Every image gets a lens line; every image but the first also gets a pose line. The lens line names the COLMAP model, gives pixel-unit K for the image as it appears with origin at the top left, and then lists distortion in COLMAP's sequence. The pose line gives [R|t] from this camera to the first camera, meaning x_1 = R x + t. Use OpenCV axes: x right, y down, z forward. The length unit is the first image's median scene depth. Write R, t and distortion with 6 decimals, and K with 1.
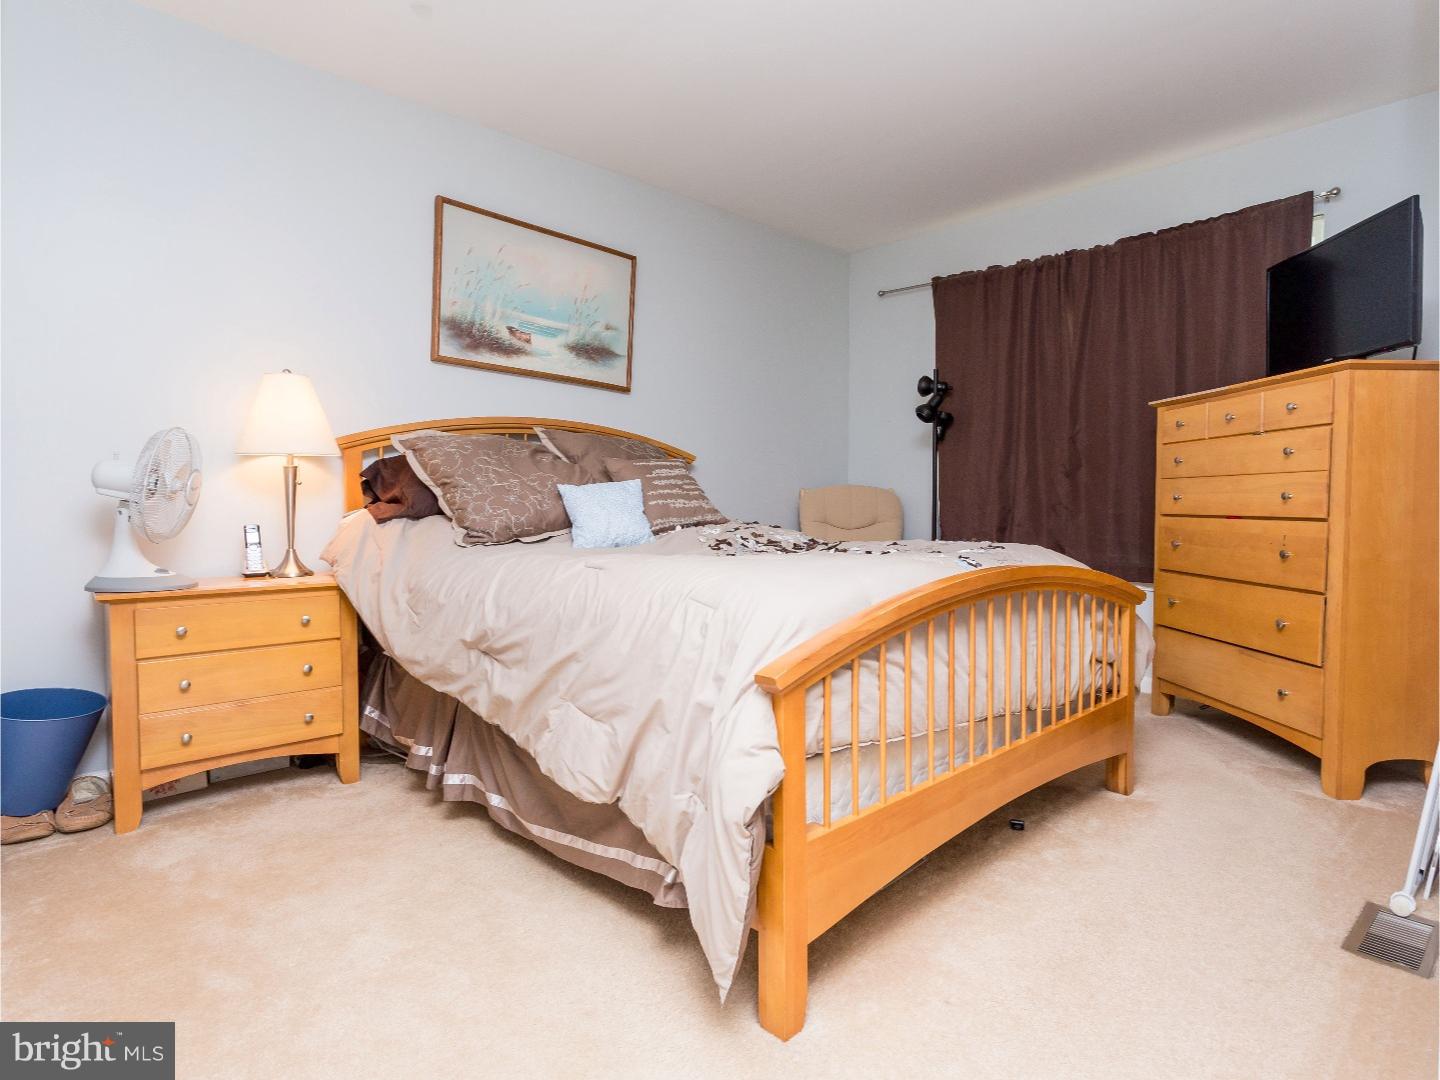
lens RADIAL K [[788.7, 0, 774.8], [0, 788.7, 538.0], [0, 0, 1]] dist [0.005537, 0.002322]
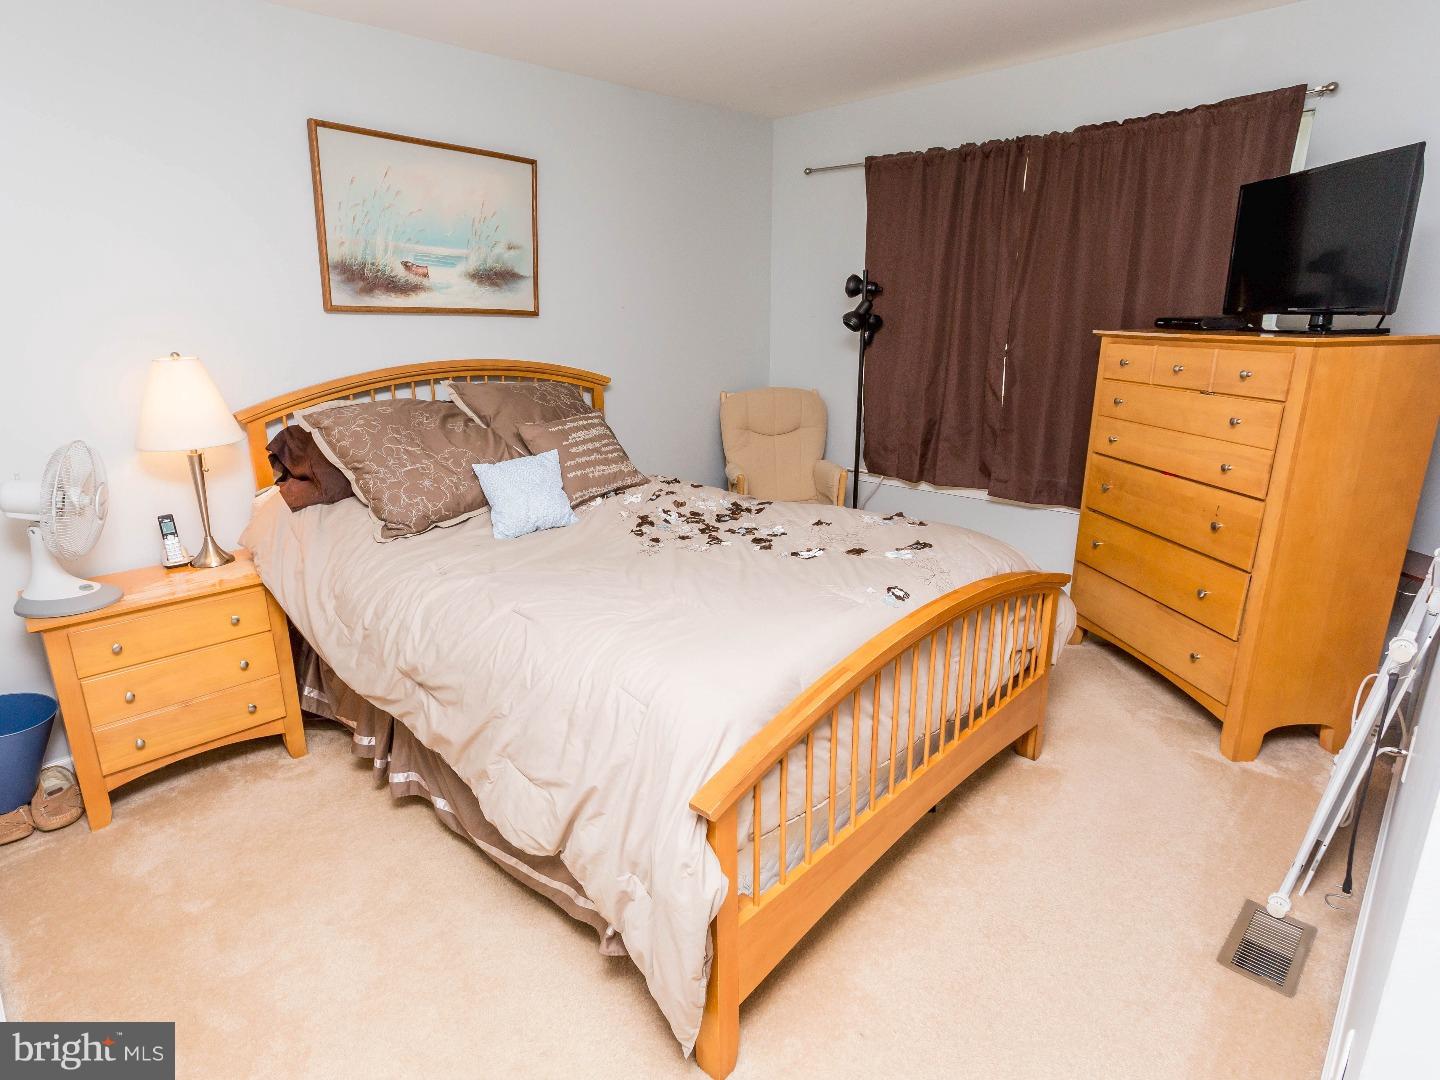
lens RADIAL K [[796.8, 0, 688.0], [0, 796.8, 537.5], [0, 0, 1]] dist [0.004518, 0.001841]
pose [[0.999896, -0.014016, -0.003515, -0.009396], [0.014449, 0.972582, 0.232111, -0.213310], [0.000166, -0.232137, 0.972683, 0.030520]]
